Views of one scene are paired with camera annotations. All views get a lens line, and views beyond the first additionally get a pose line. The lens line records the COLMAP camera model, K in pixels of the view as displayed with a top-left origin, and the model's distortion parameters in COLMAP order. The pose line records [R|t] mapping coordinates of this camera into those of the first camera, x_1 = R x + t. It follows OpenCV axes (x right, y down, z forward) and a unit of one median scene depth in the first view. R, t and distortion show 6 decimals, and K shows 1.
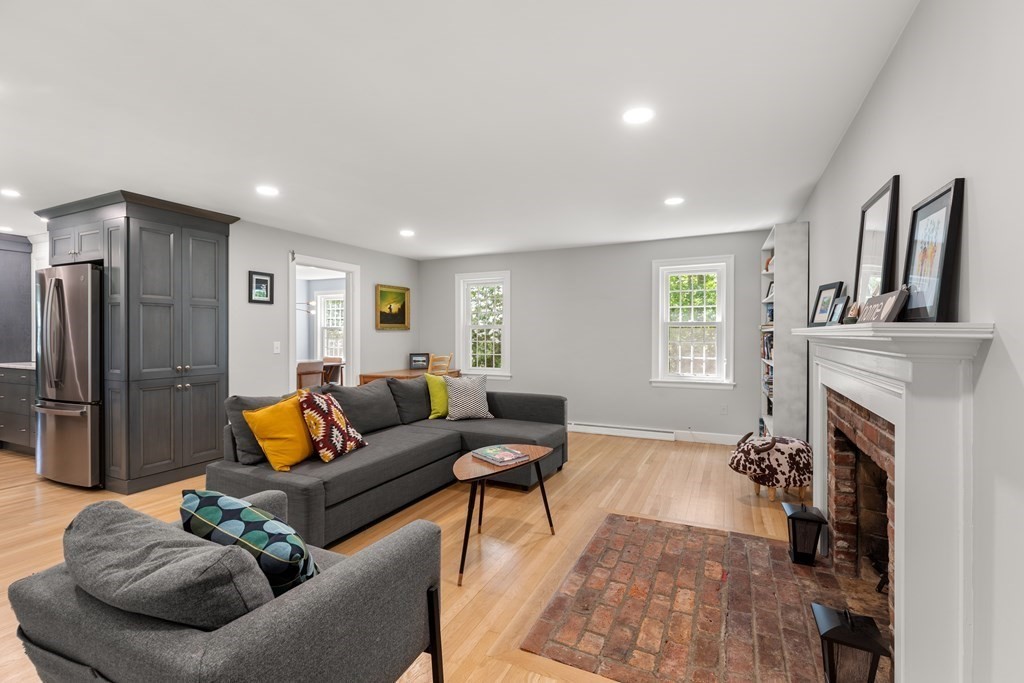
lens RADIAL K [[461.8, 0, 518.4], [0, 461.8, 335.4], [0, 0, 1]] dist [0.006821, -0.000518]
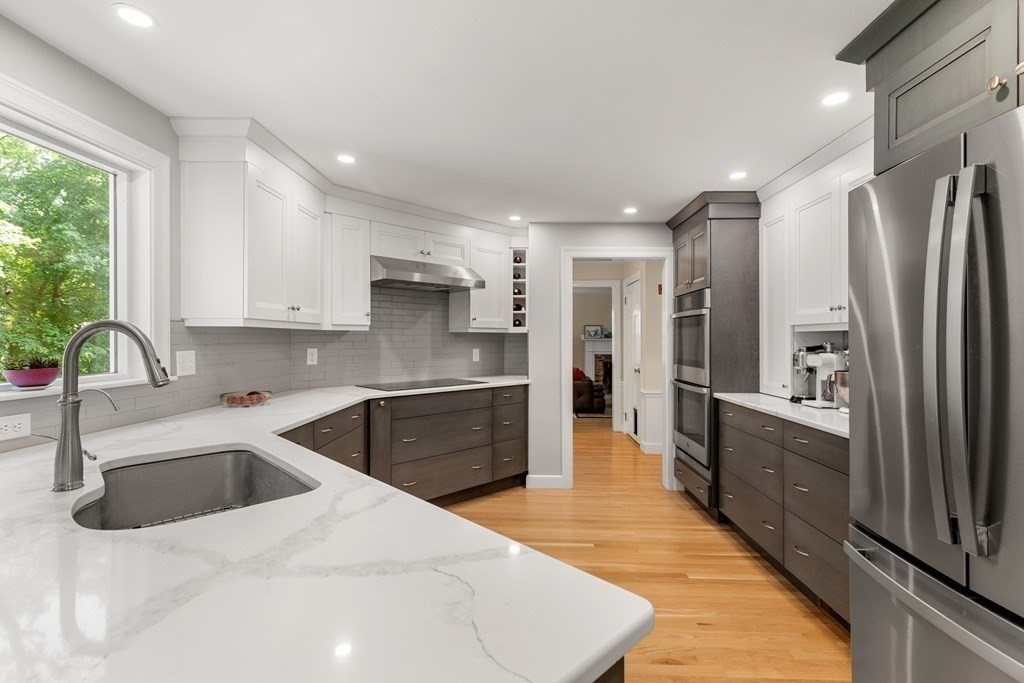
lens RADIAL K [[461.8, 0, 515.0], [0, 461.8, 336.5], [0, 0, 1]] dist [0.006821, -0.000518]
pose [[0.401252, -0.007456, -0.915937, -0.888847], [-0.005561, 0.999929, -0.010576, -0.014932], [0.915951, 0.009337, 0.401182, 0.658299]]
